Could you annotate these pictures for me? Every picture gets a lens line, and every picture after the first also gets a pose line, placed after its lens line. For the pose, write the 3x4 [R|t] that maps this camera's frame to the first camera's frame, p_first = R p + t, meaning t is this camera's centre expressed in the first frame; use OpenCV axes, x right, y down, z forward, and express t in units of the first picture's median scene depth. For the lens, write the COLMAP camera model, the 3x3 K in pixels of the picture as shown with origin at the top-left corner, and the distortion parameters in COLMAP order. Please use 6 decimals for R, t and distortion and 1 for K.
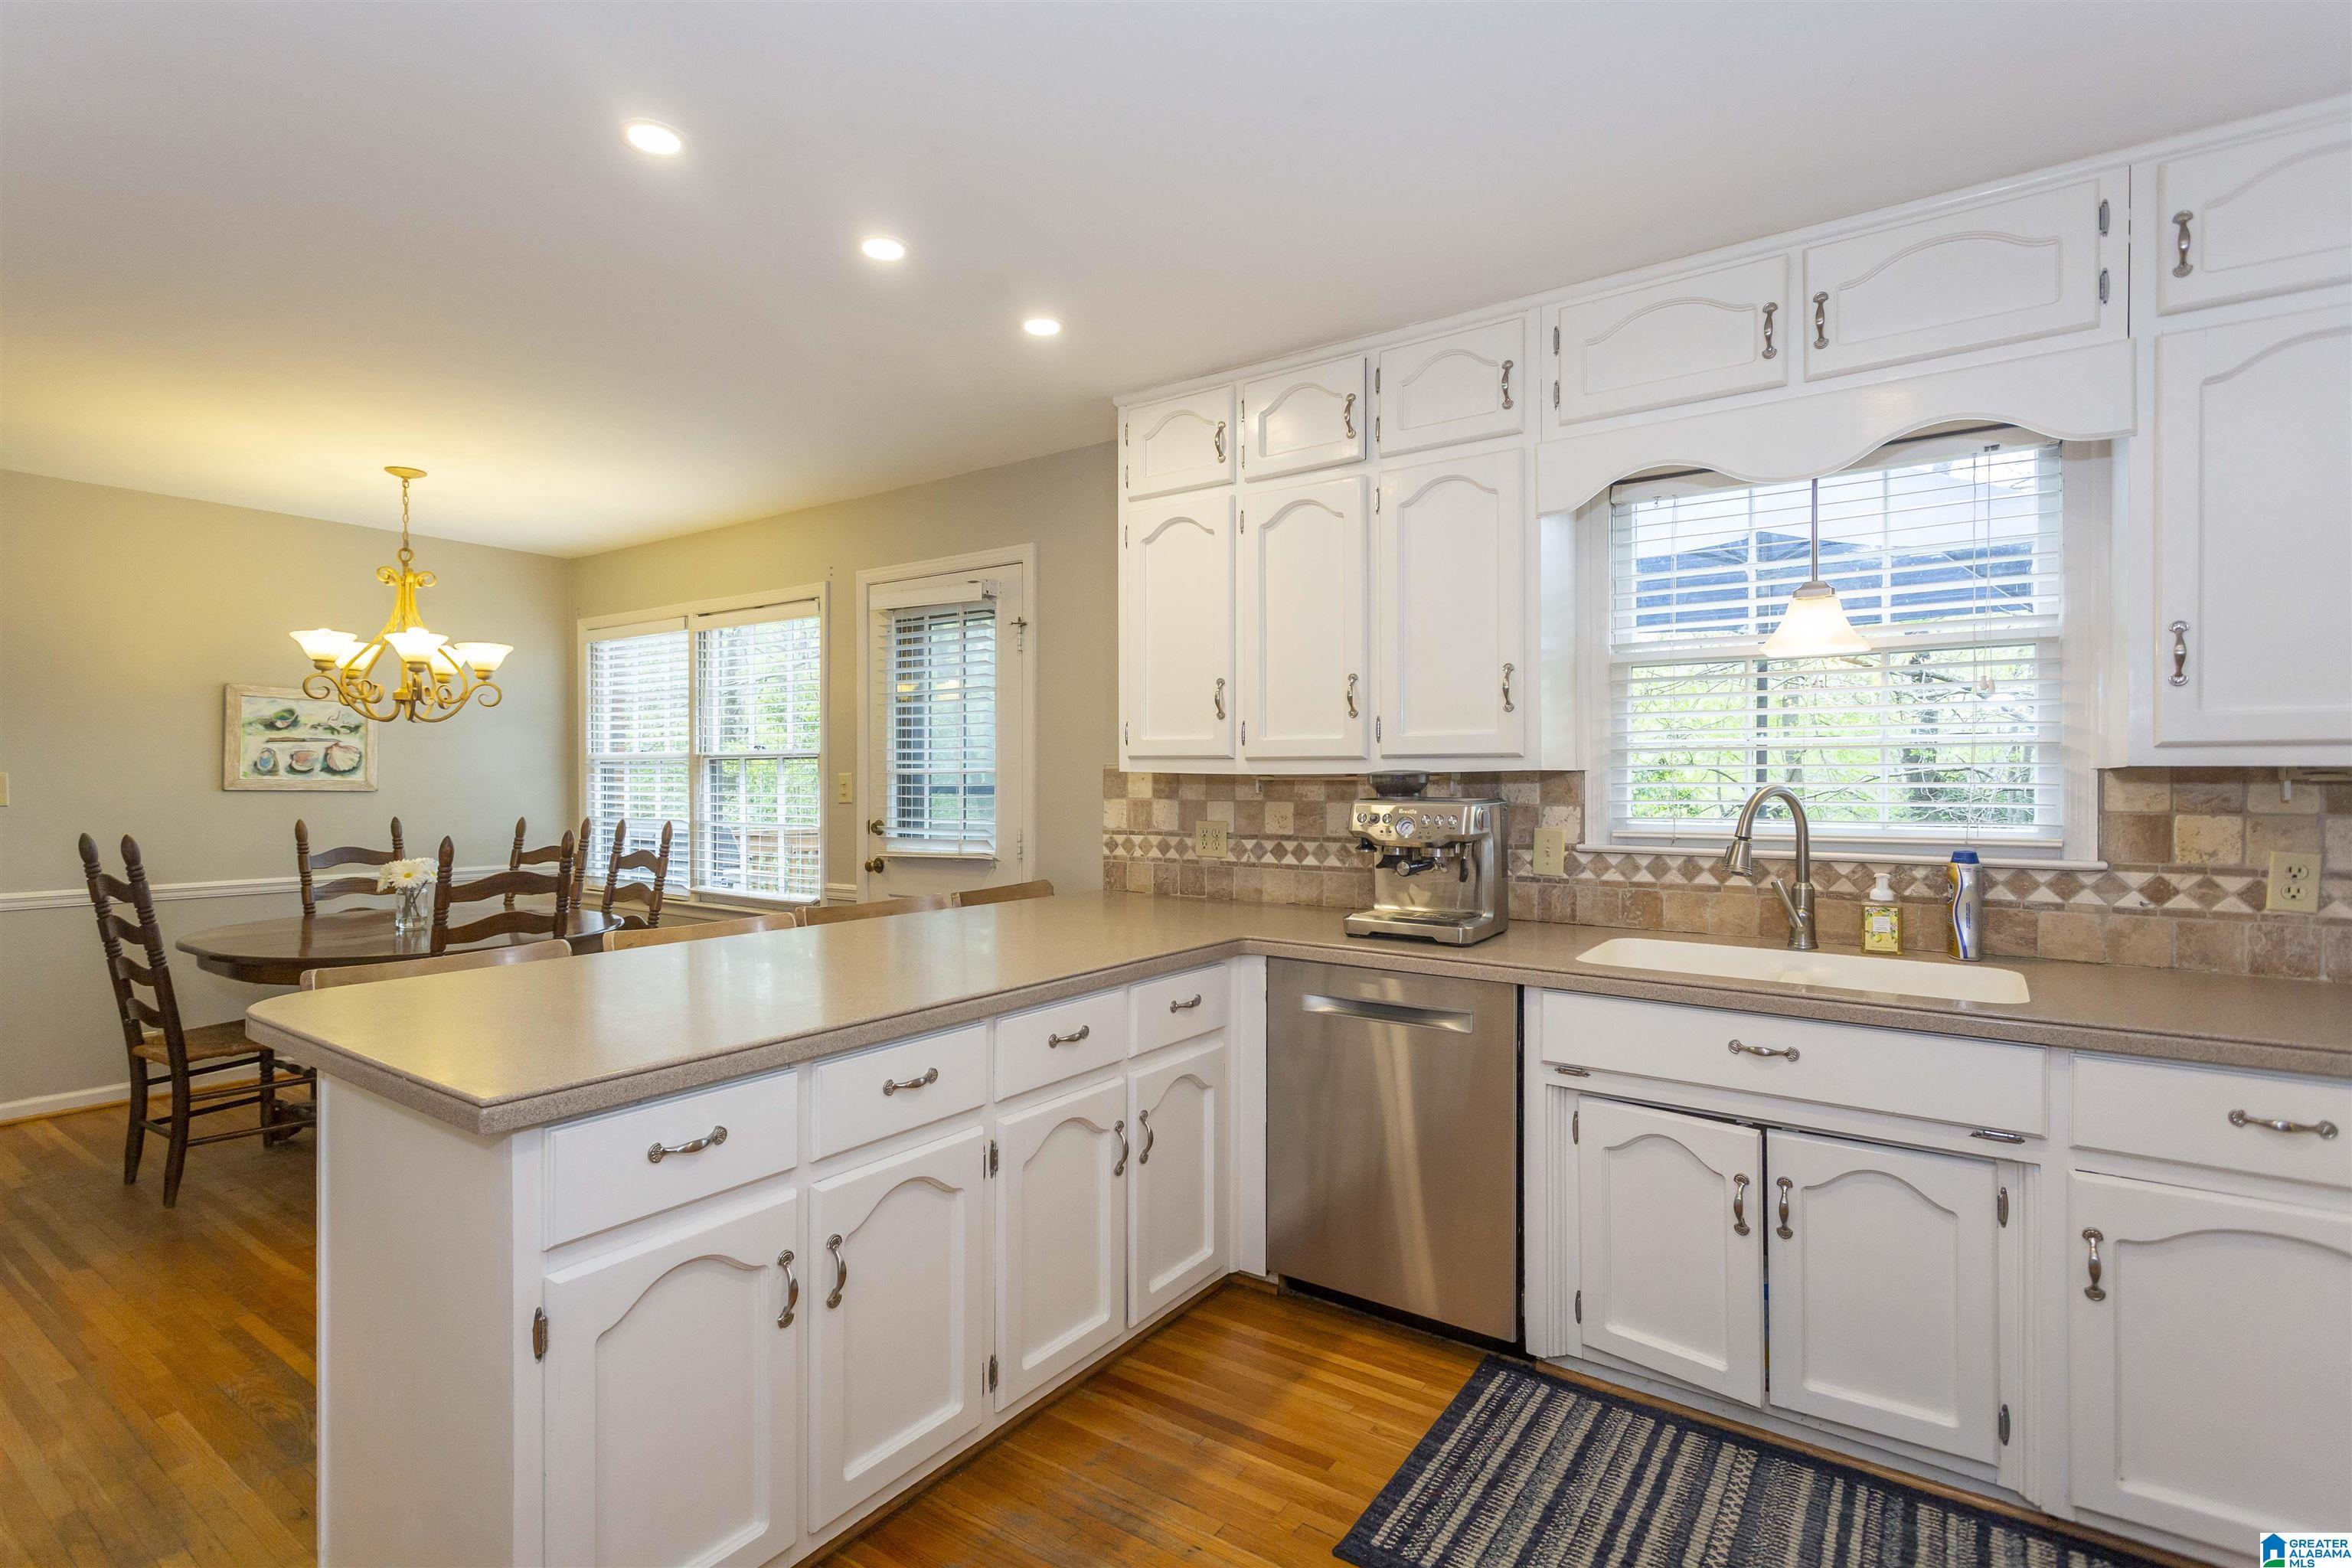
lens RADIAL K [[1113.4, 0, 1174.5], [0, 1113.4, 769.4], [0, 0, 1]] dist [0.001317, 0.000027]
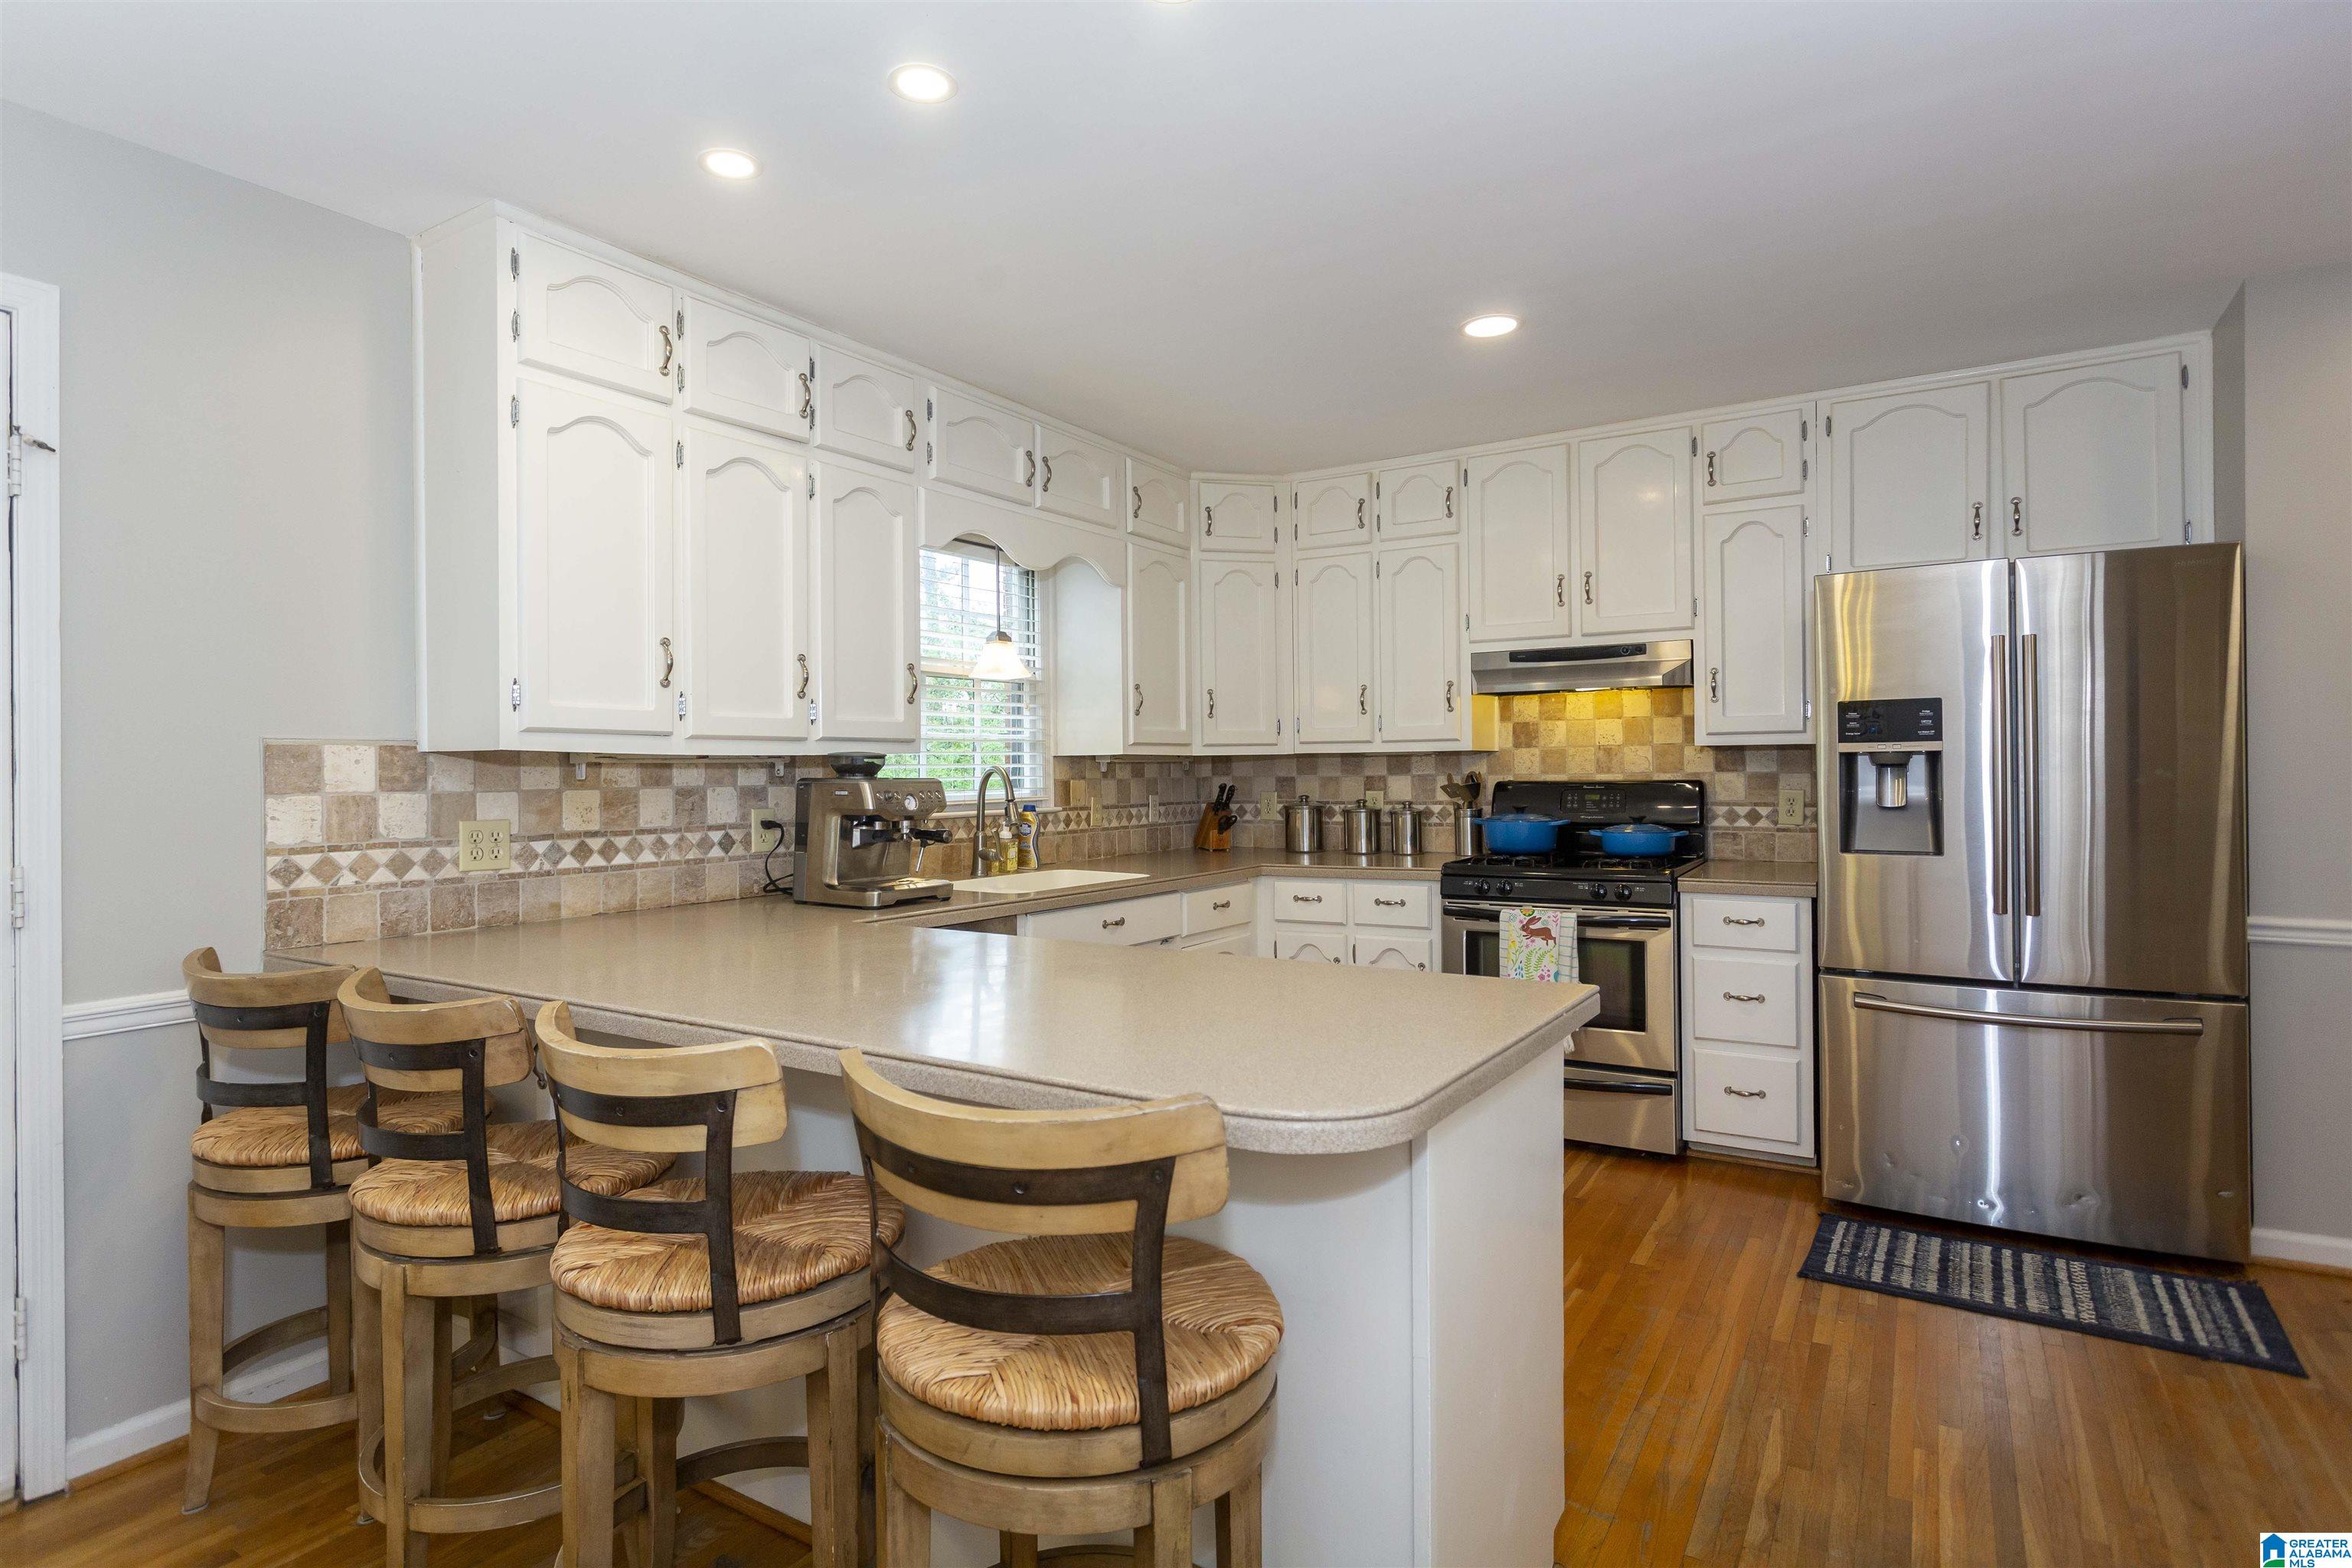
lens RADIAL K [[1241.4, 0, 1172.1], [0, 1241.4, 766.8], [0, 0, 1]] dist [-0.006379, -0.000443]
pose [[-0.052754, -0.002874, 0.998603, -0.804471], [-0.005827, 0.999980, 0.002570, 0.007532], [-0.998591, -0.005683, -0.052769, 0.613973]]
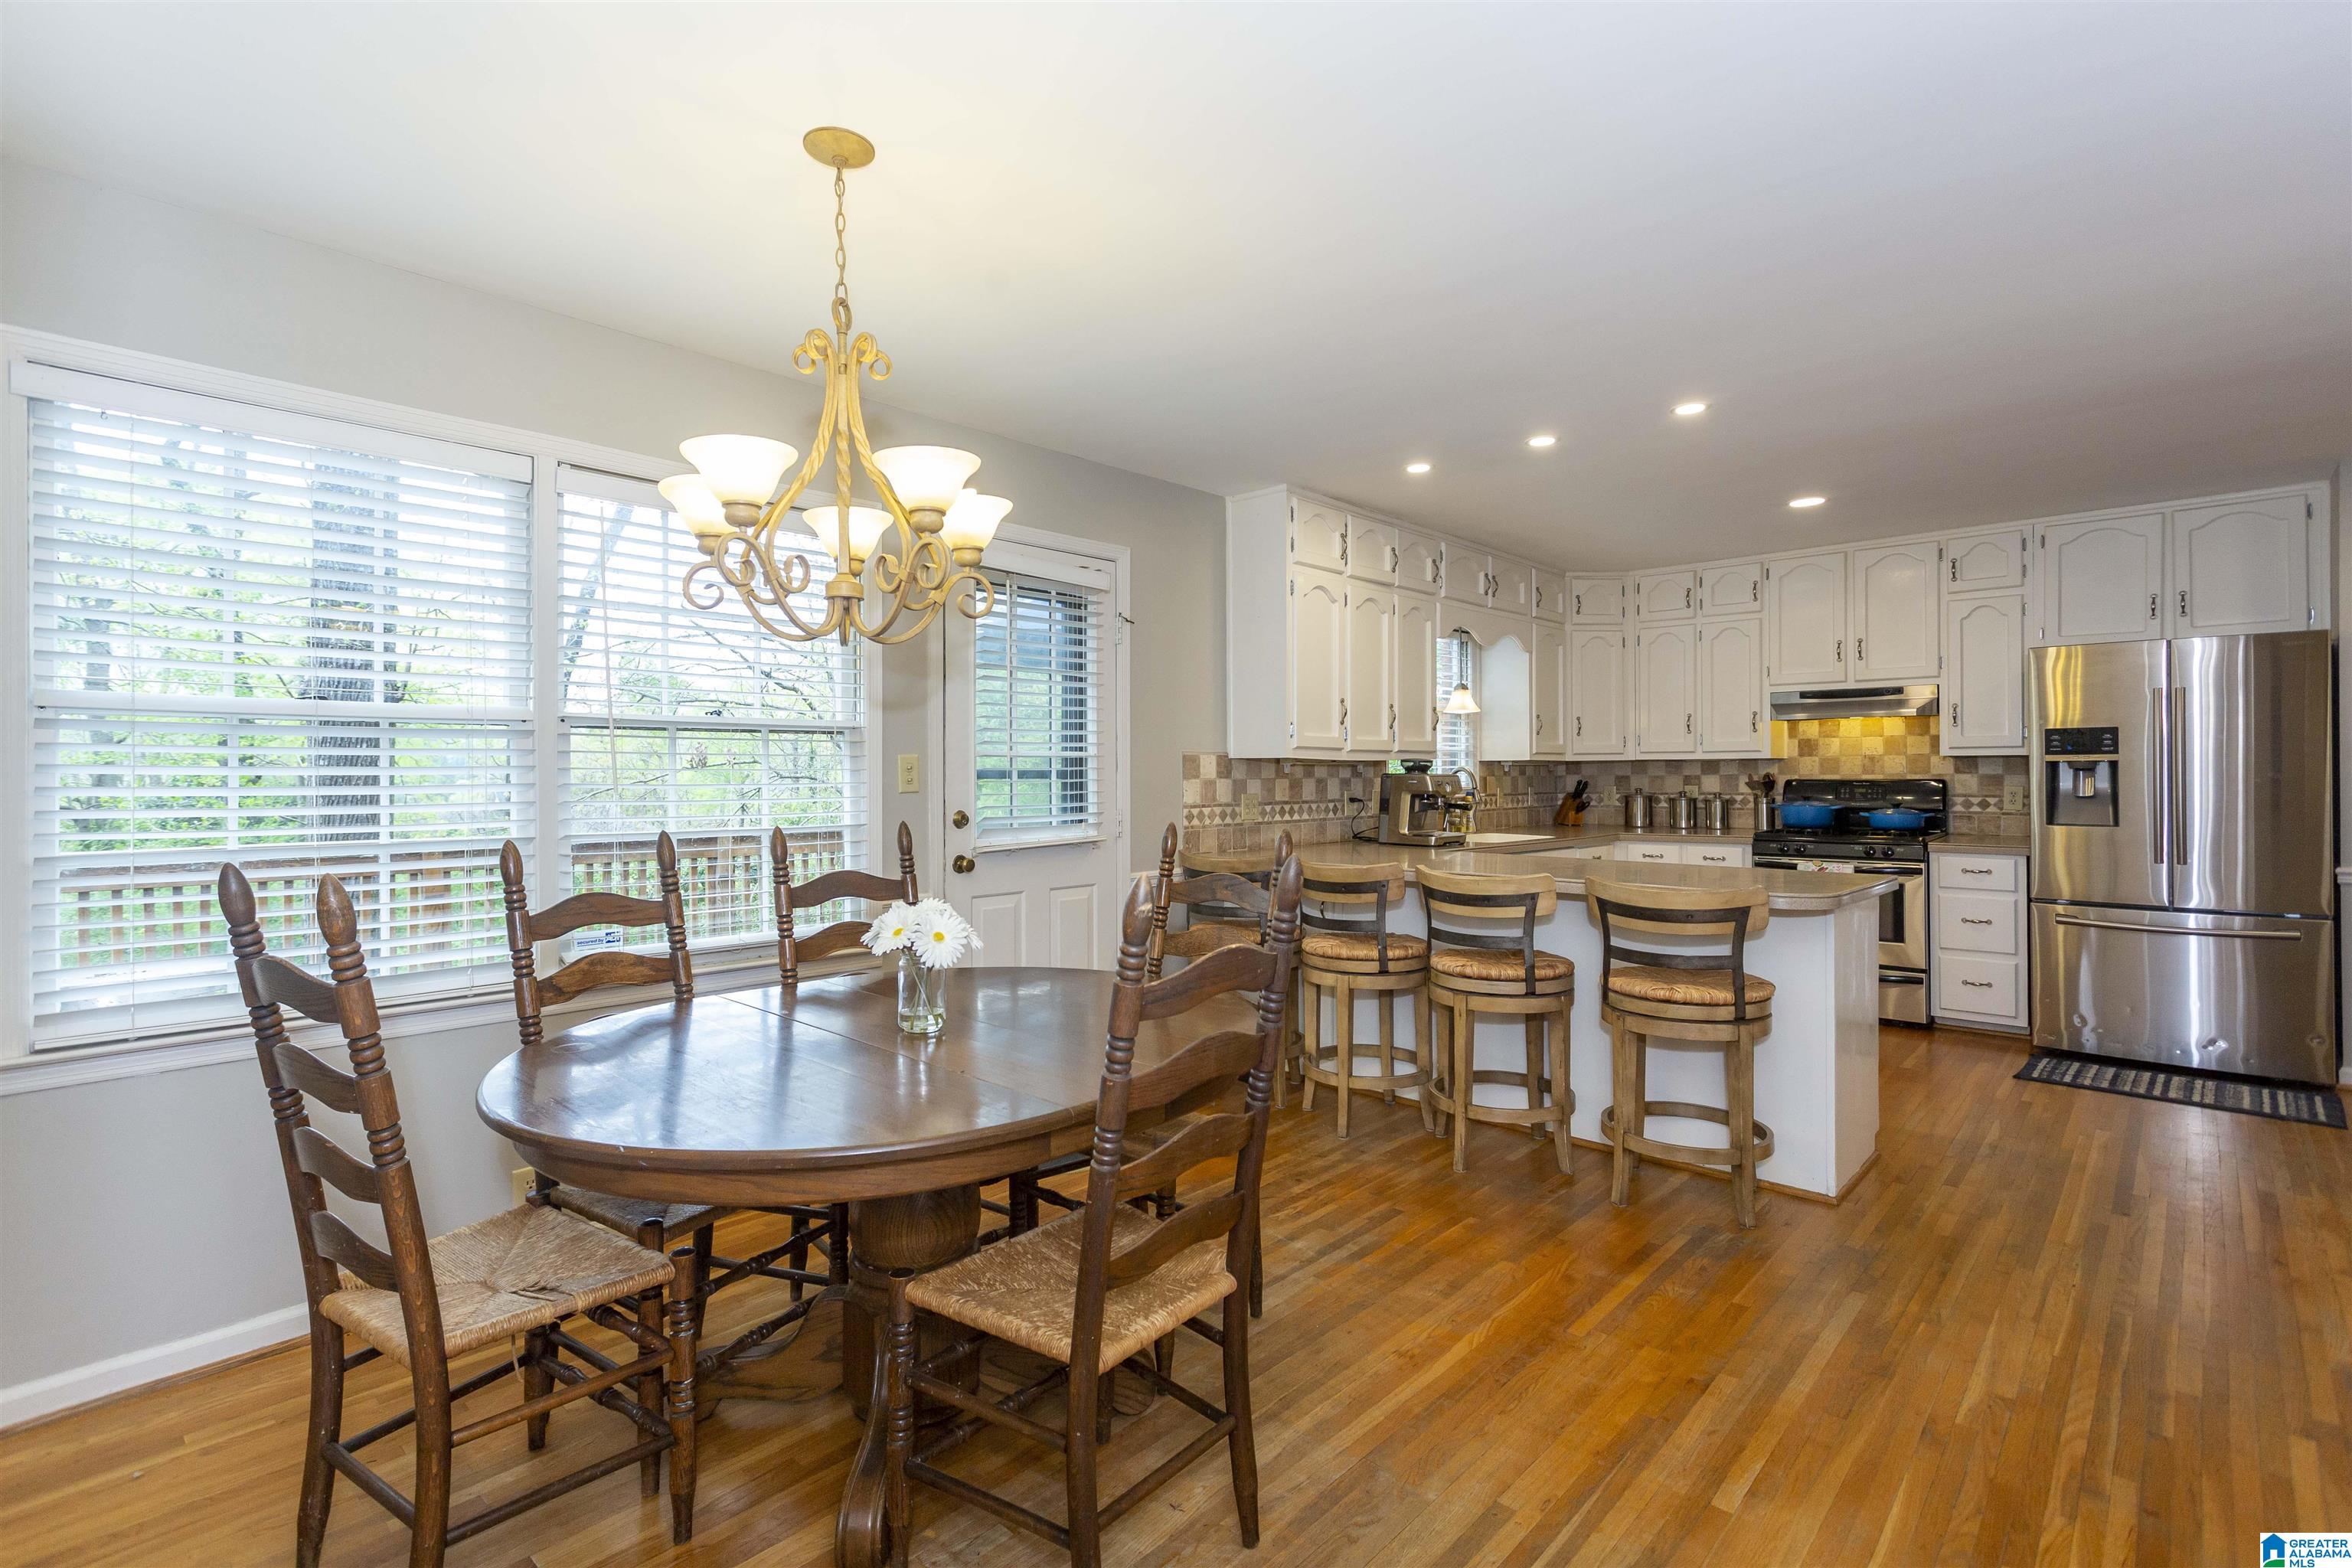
lens RADIAL K [[1113.4, 0, 1174.5], [0, 1113.4, 769.4], [0, 0, 1]] dist [0.001317, 0.000027]
pose [[0.136347, -0.003205, 0.990656, -1.384117], [-0.010077, 0.999939, 0.004621, 0.010714], [-0.990610, -0.010613, 0.136306, 0.924893]]
